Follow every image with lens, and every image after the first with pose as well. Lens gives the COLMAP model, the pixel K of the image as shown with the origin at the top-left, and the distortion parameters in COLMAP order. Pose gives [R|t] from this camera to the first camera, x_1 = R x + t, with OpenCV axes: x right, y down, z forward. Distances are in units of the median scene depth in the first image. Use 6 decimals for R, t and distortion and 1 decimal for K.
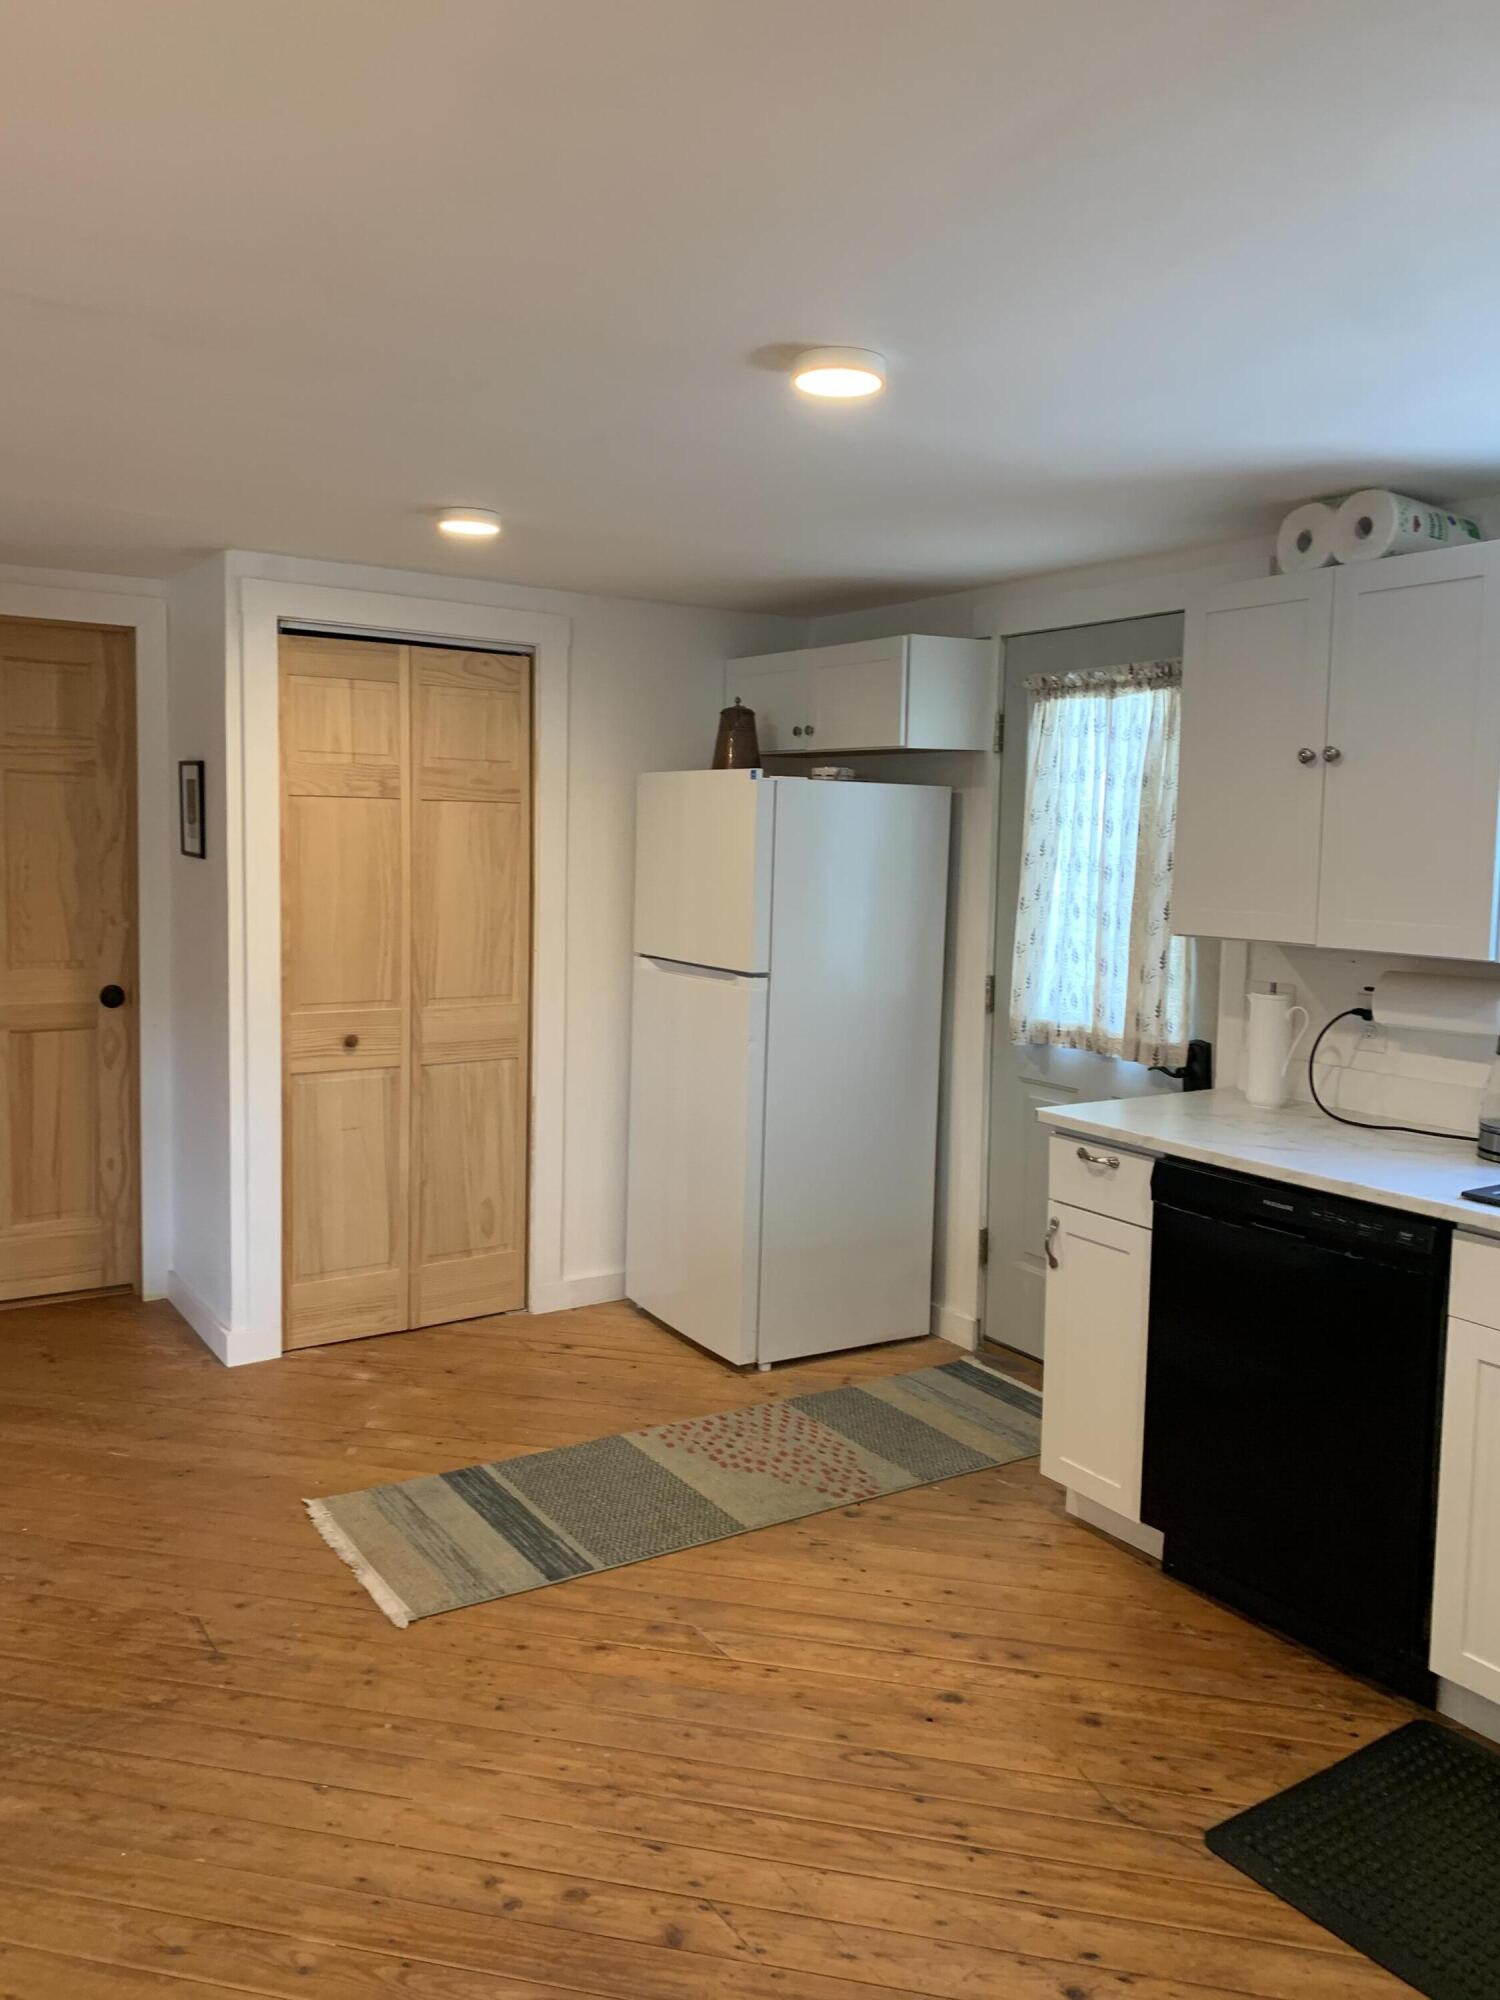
lens RADIAL K [[1529.9, 0, 756.6], [0, 1529.9, 981.6], [0, 0, 1]] dist [0.007016, -0.004745]
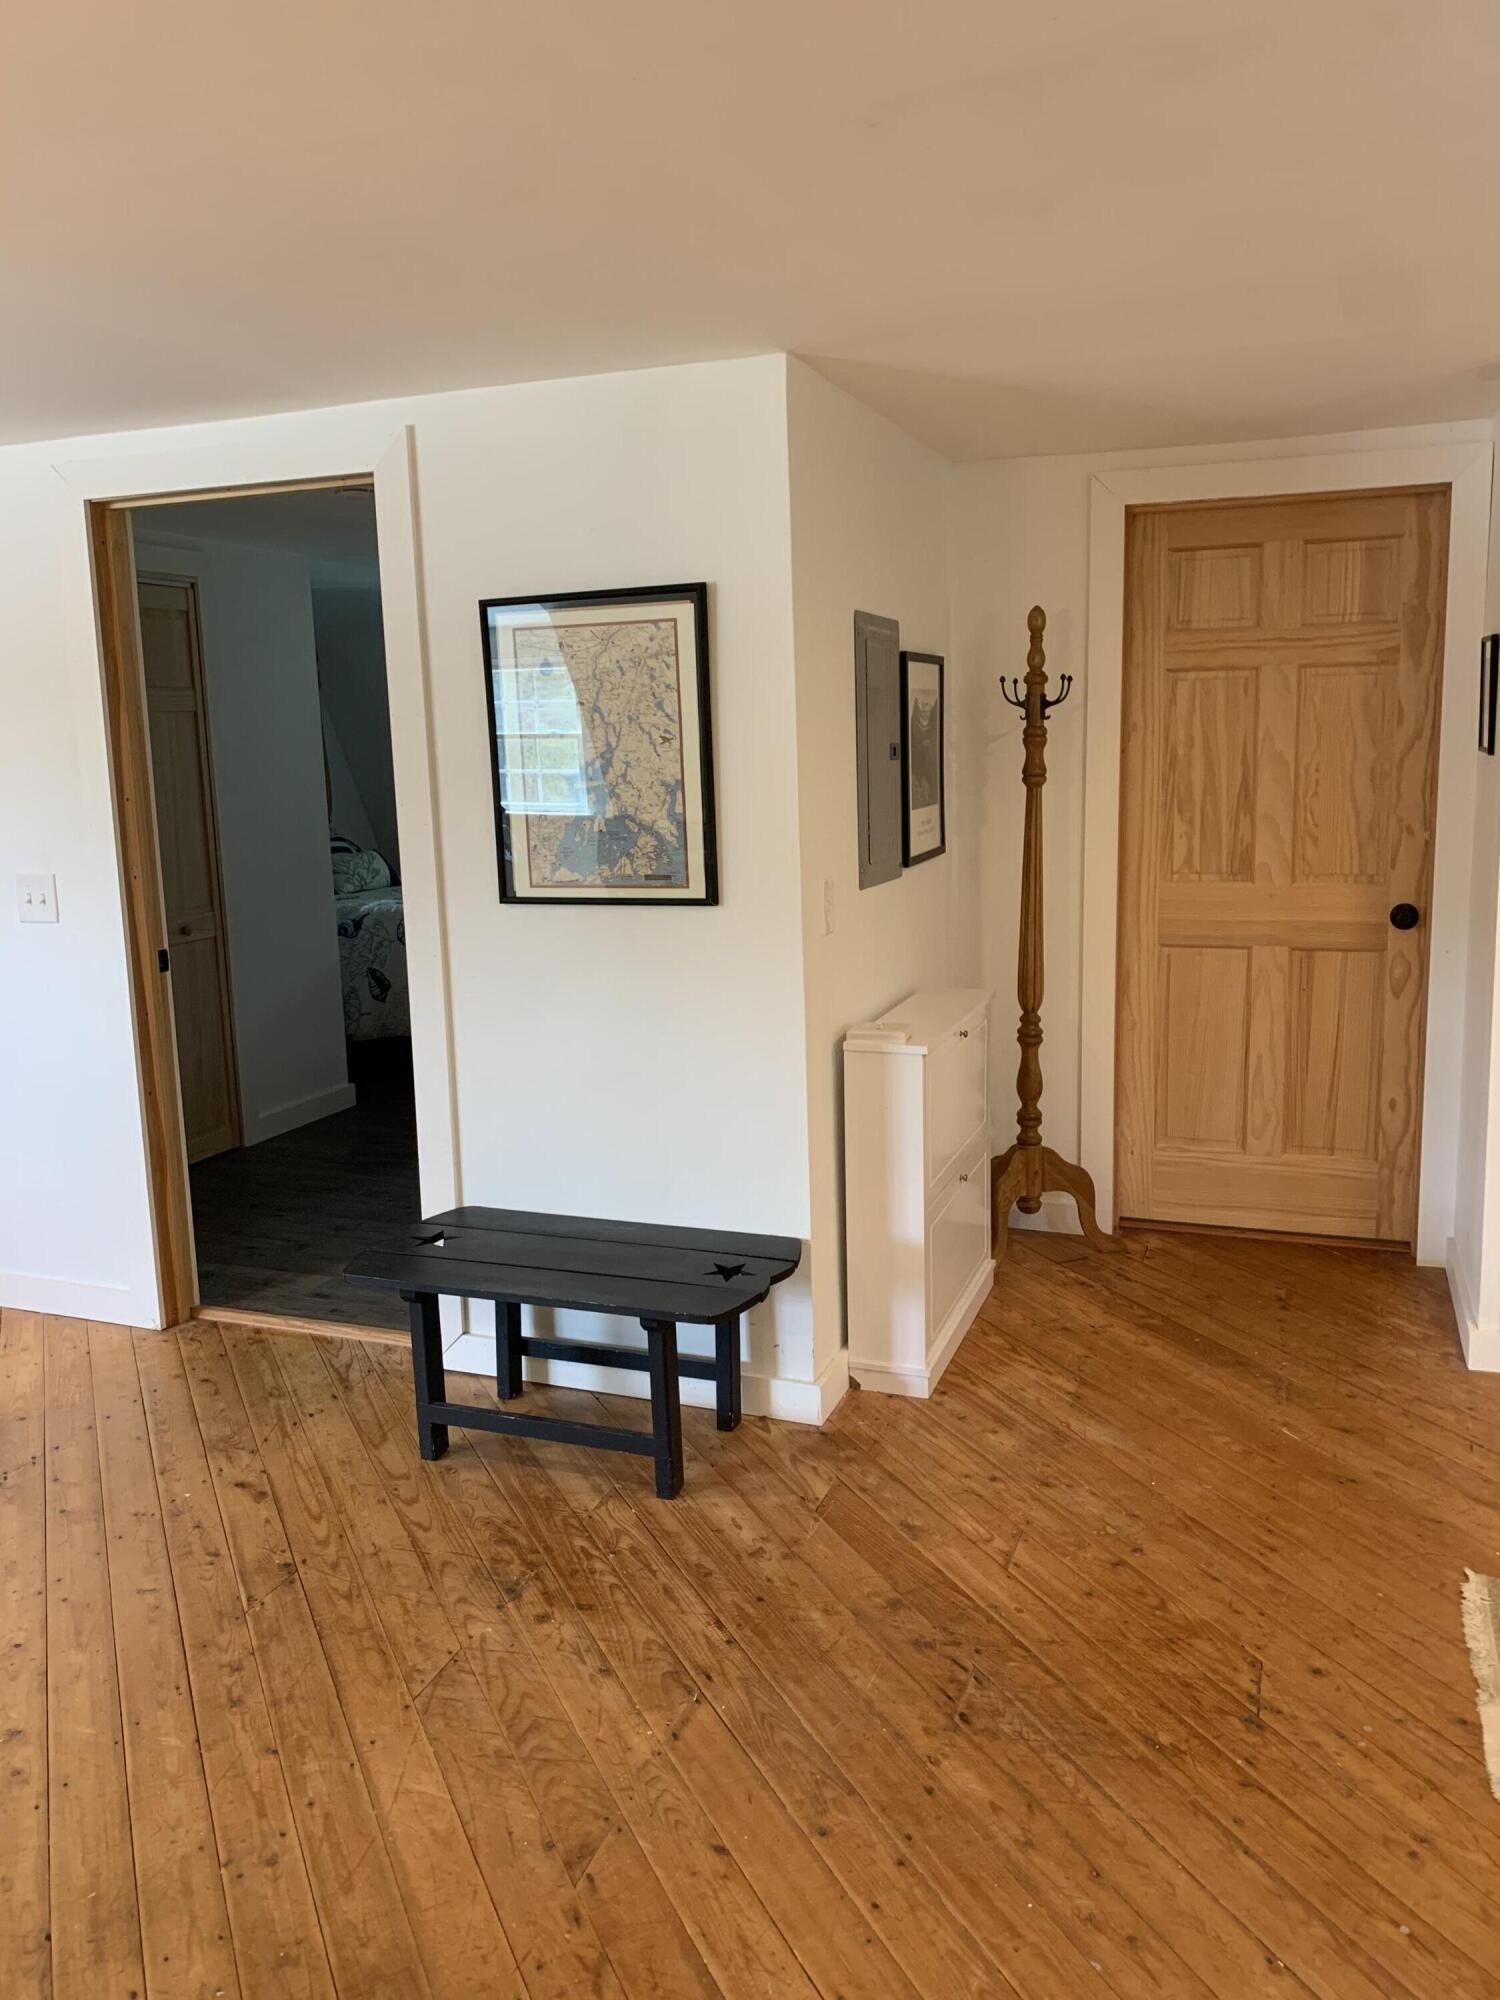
lens RADIAL K [[1529.9, 0, 756.6], [0, 1529.9, 981.6], [0, 0, 1]] dist [0.007016, -0.004745]
pose [[0.583364, 0.090104, -0.807198, 0.083155], [-0.042429, 0.995851, 0.080499, -0.009191], [0.811102, -0.012711, 0.584767, 0.203094]]
